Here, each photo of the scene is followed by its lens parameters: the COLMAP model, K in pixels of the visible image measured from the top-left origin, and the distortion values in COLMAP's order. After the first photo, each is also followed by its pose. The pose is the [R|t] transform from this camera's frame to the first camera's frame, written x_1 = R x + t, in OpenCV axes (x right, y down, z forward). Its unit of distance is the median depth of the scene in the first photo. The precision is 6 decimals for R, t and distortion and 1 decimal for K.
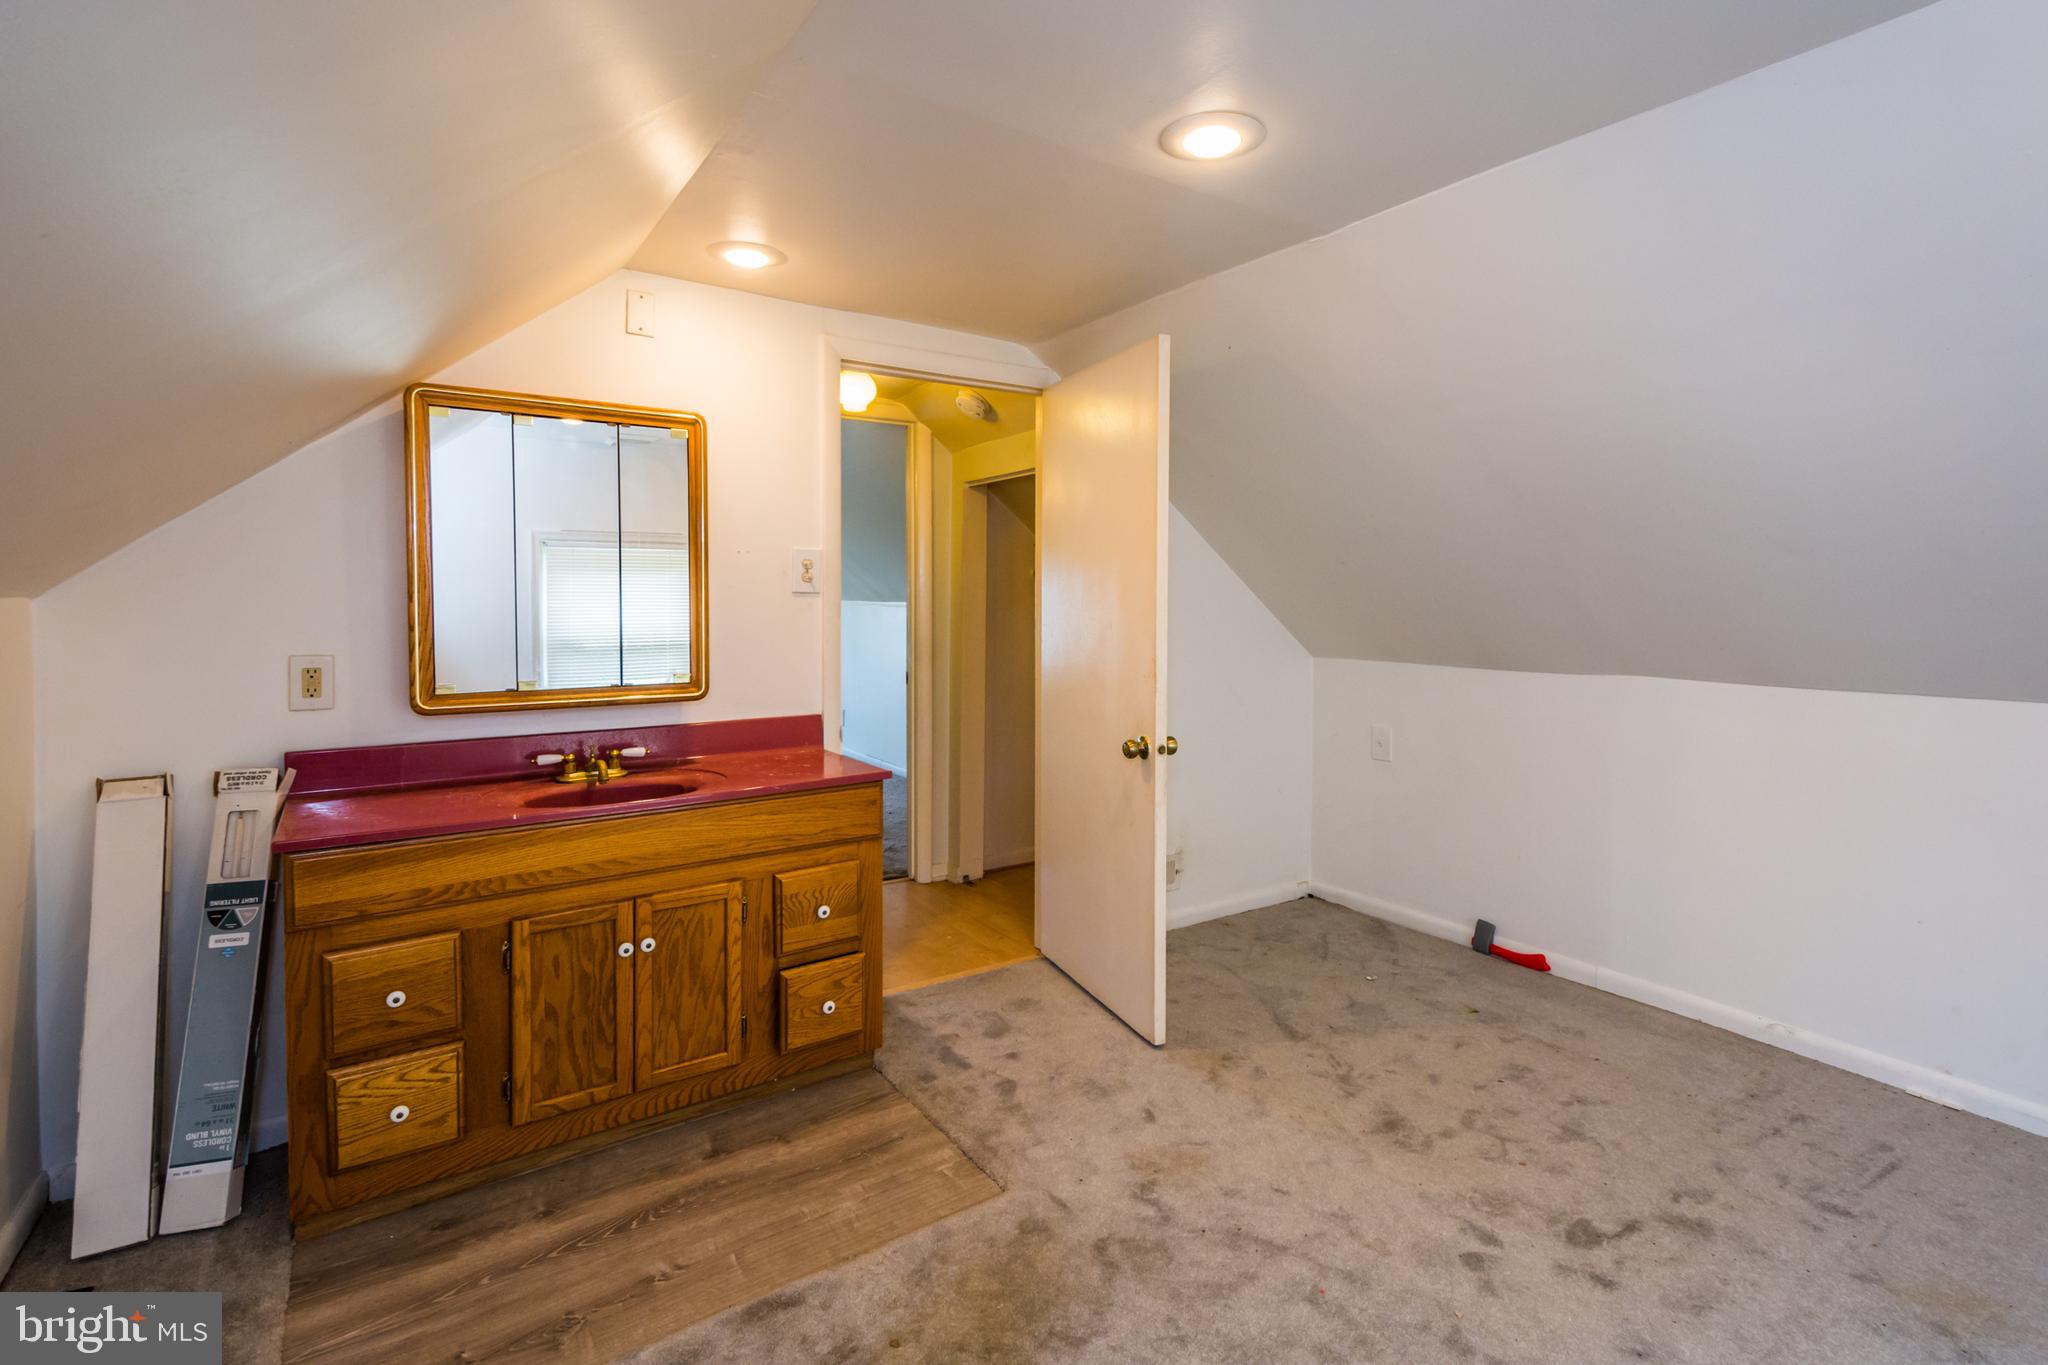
lens RADIAL K [[970.5, 0, 1027.2], [0, 970.5, 674.7], [0, 0, 1]] dist [-0.001616, -0.008354]
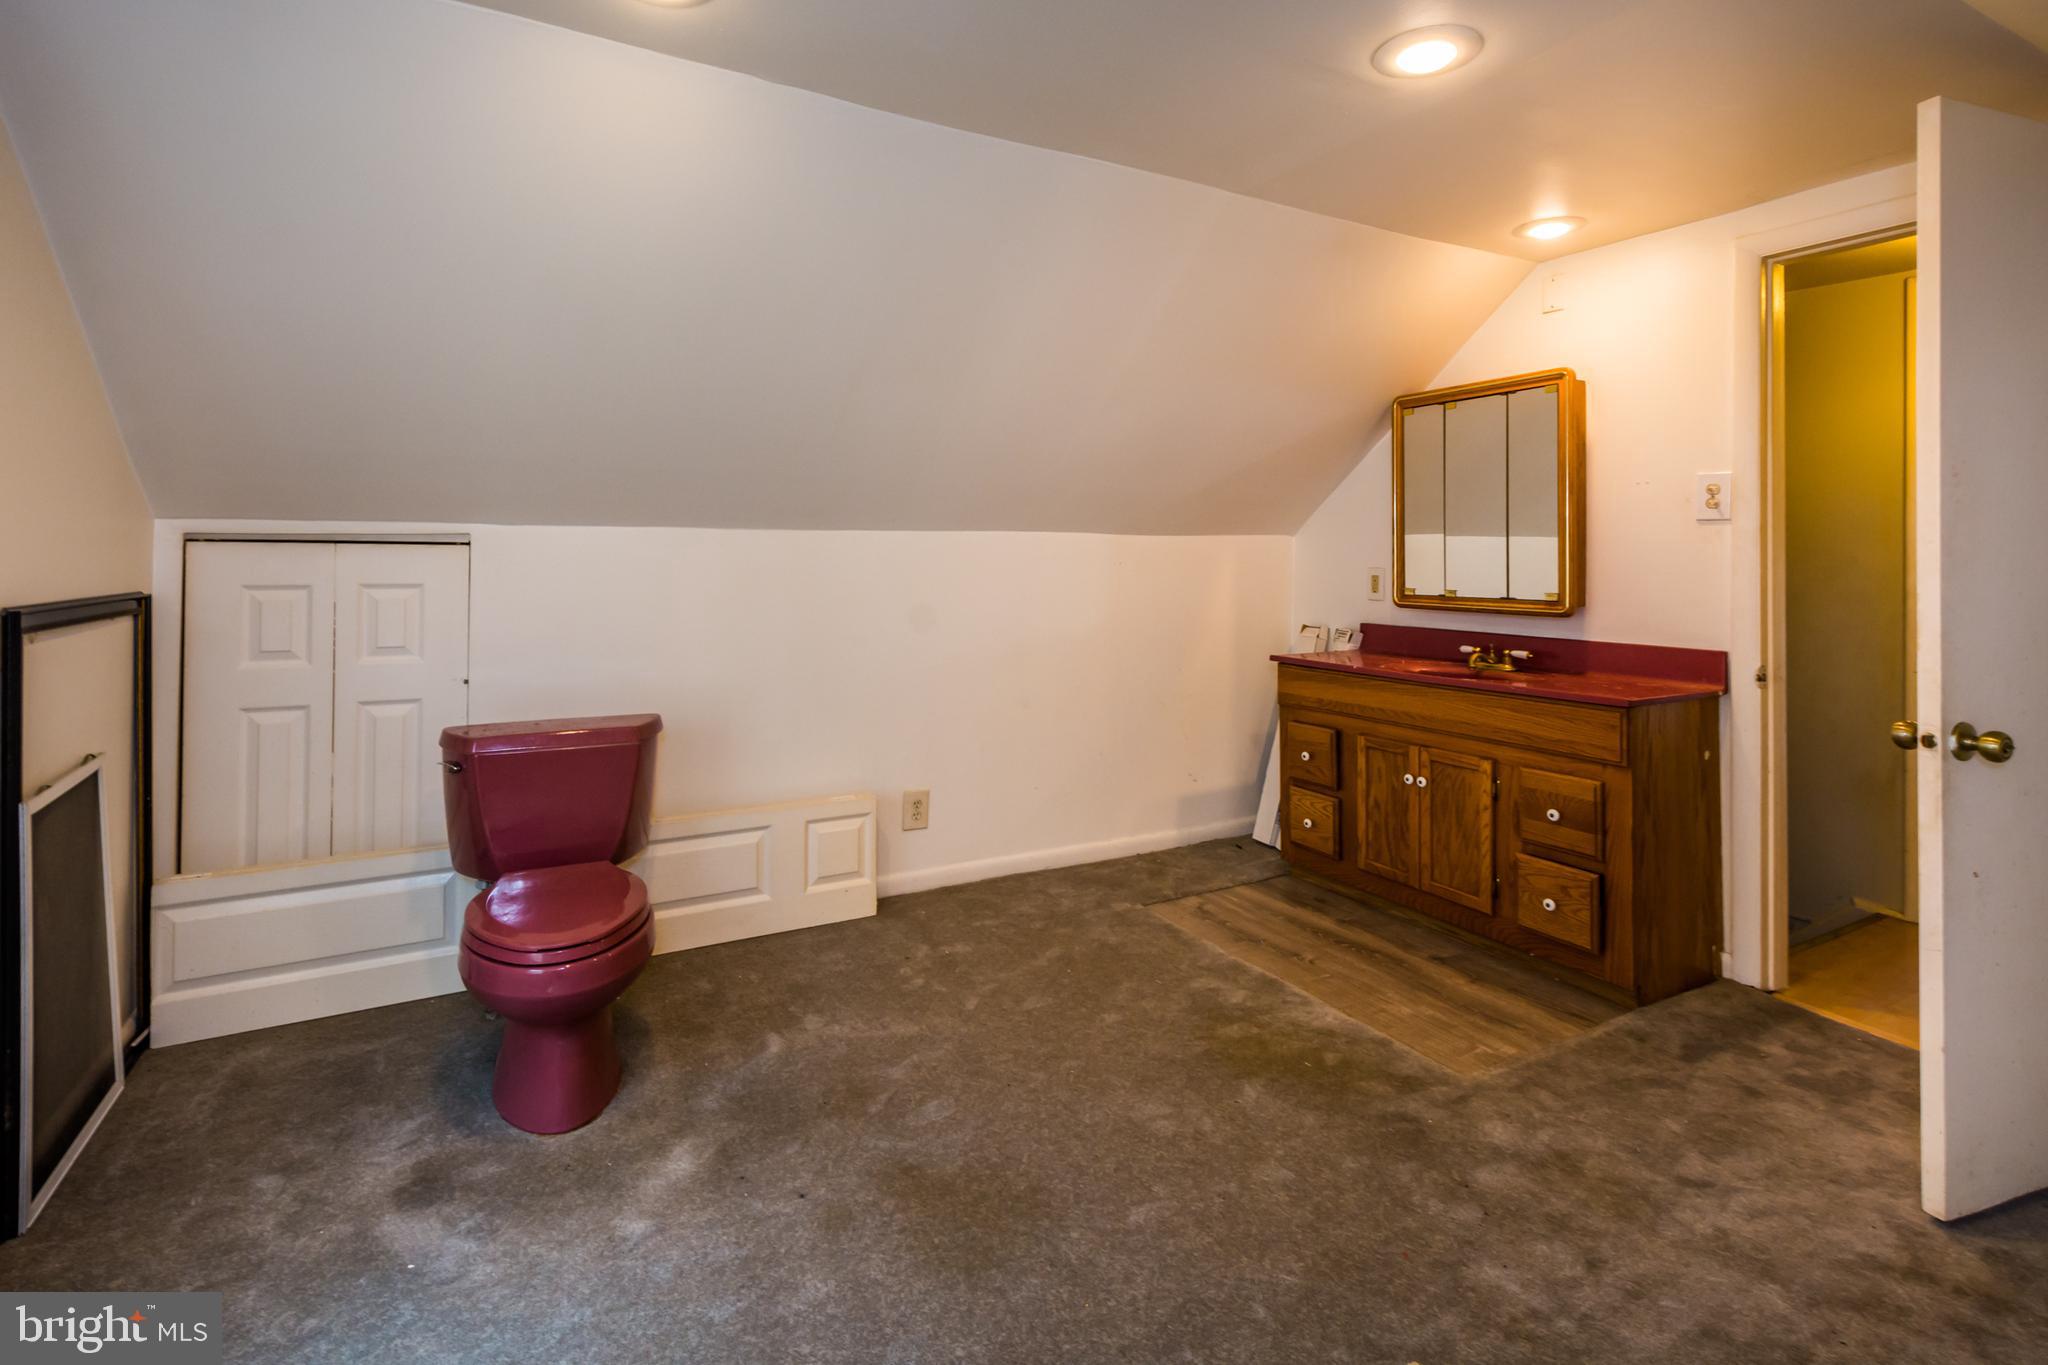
lens RADIAL K [[942.7, 0, 1031.8], [0, 942.7, 644.3], [0, 0, 1]] dist [0.014346, -0.006577]
pose [[-0.097411, 0.089897, -0.991176, 0.943347], [-0.082987, 0.991710, 0.098101, 0.000602], [0.991778, 0.091811, -0.089143, 0.539240]]
